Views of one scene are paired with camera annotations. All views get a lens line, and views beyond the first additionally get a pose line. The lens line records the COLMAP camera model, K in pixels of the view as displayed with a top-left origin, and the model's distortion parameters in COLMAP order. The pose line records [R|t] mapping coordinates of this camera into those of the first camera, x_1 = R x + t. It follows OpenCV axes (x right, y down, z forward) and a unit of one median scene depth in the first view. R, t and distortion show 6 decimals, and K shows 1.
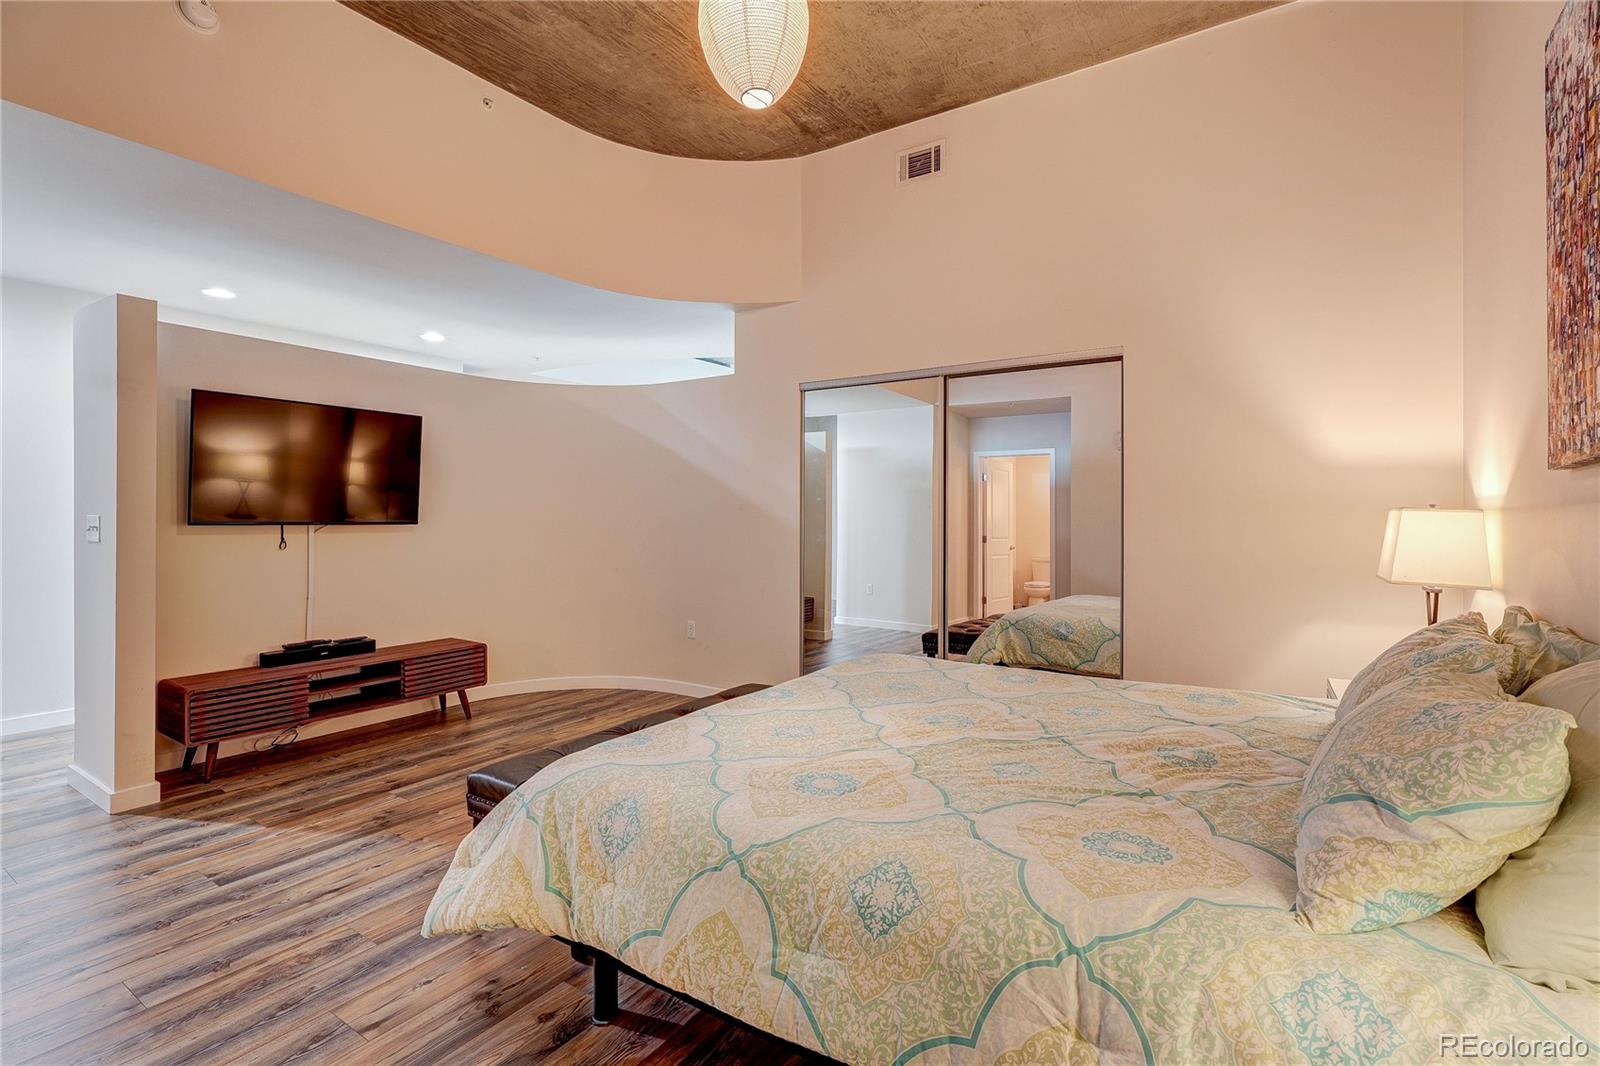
lens RADIAL K [[752.6, 0, 795.4], [0, 752.6, 523.5], [0, 0, 1]] dist [-0.010350, 0.004075]
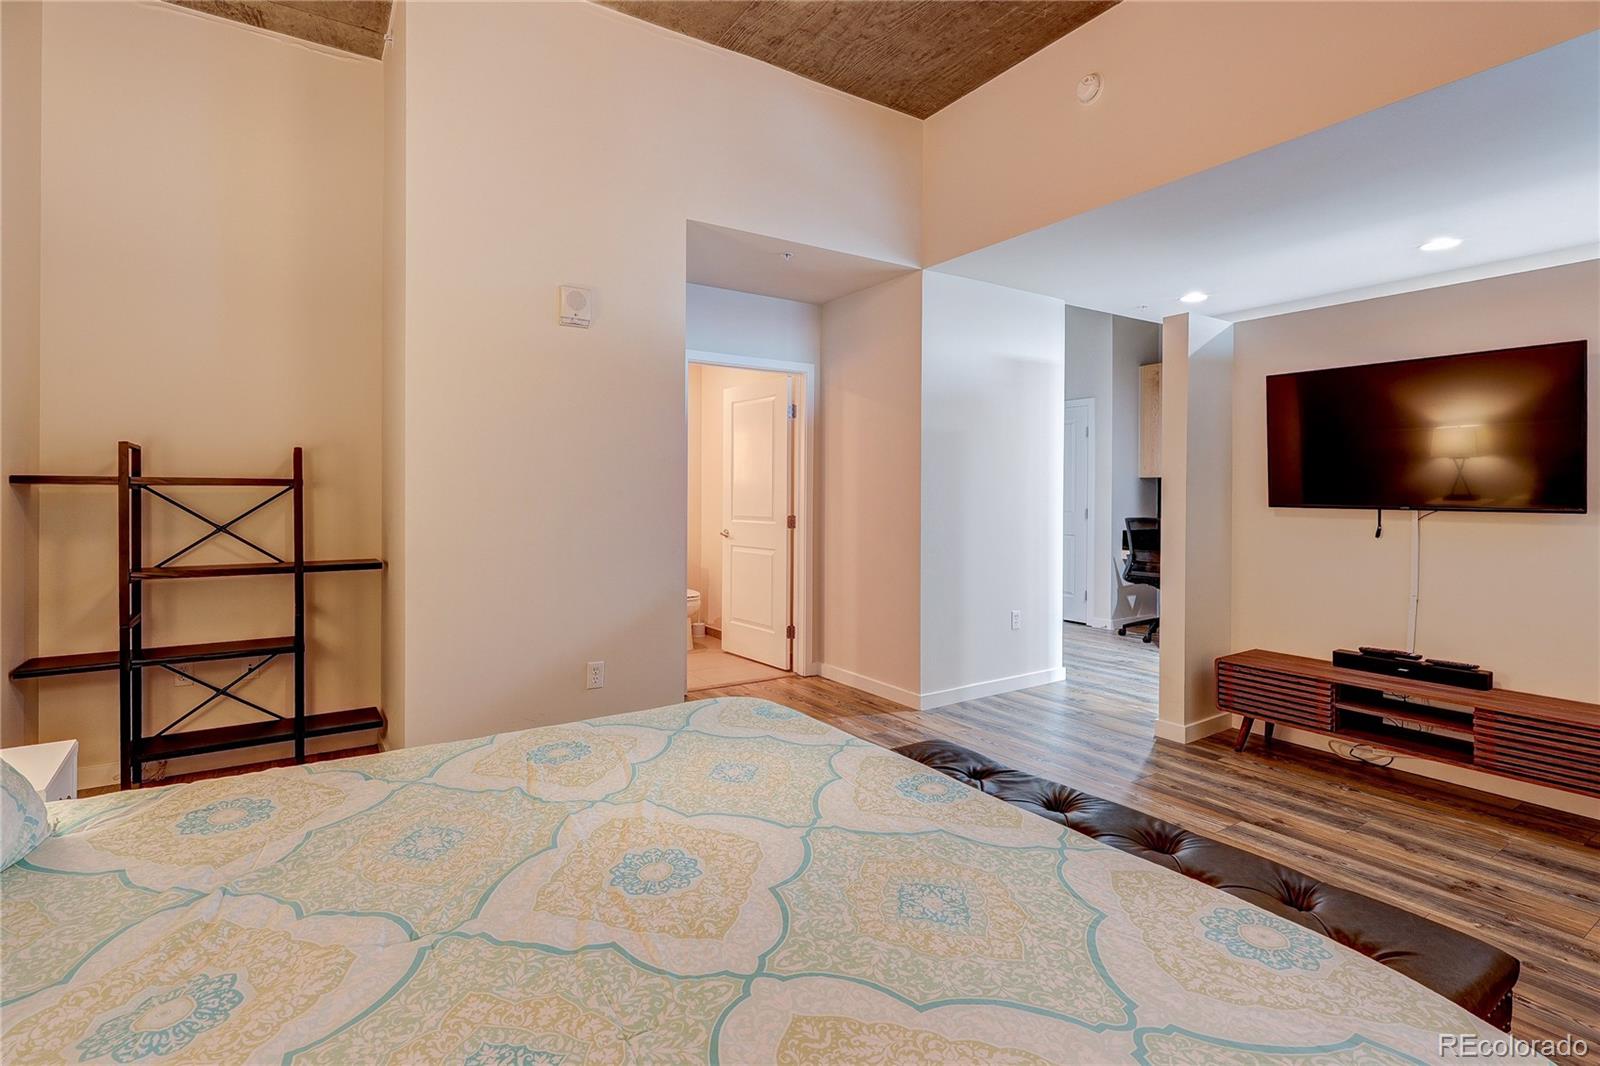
lens RADIAL K [[752.6, 0, 774.6], [0, 752.6, 498.0], [0, 0, 1]] dist [-0.010350, 0.004075]
pose [[-0.427811, 0.003343, -0.903862, 0.423990], [-0.002995, 0.999982, 0.005117, -0.014118], [0.903863, 0.004896, -0.427794, 0.810339]]
